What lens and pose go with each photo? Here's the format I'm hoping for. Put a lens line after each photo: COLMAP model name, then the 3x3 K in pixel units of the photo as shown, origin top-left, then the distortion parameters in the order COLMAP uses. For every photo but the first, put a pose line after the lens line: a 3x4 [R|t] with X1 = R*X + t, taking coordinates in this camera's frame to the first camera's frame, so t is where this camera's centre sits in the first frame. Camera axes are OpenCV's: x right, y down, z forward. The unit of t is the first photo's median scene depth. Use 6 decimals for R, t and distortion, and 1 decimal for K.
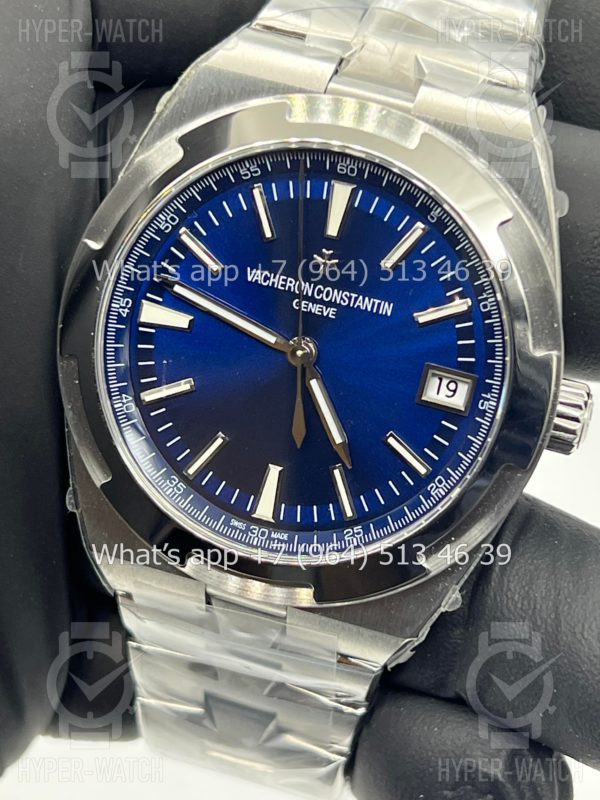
lens RADIAL K [[1914.7, 0, 300.0], [0, 1914.7, 400.0], [0, 0, 1]] dist [0.314992, -0.204662]
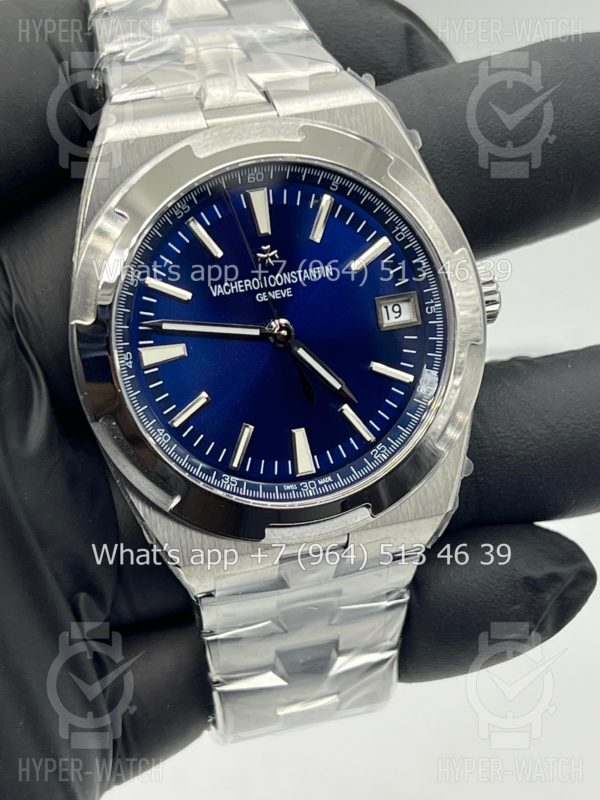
lens RADIAL K [[1914.7, 0, 300.0], [0, 1914.7, 400.0], [0, 0, 1]] dist [0.314992, -0.204662]
pose [[0.836475, -0.408917, 0.364823, -0.442605], [0.419784, 0.906070, 0.053090, -0.045100], [-0.352264, 0.108738, 0.929562, -0.113623]]
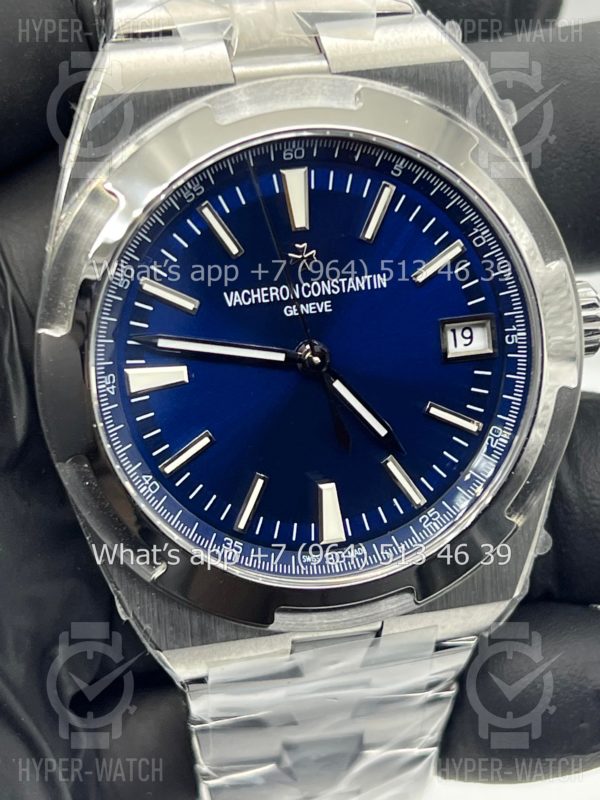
lens RADIAL K [[1914.7, 0, 300.0], [0, 1914.7, 400.0], [0, 0, 1]] dist [0.314992, -0.204662]
pose [[0.877049, -0.372682, 0.303139, -0.289329], [0.357545, 0.927834, 0.106232, -0.105790], [-0.320854, 0.015215, 0.947007, 0.133206]]
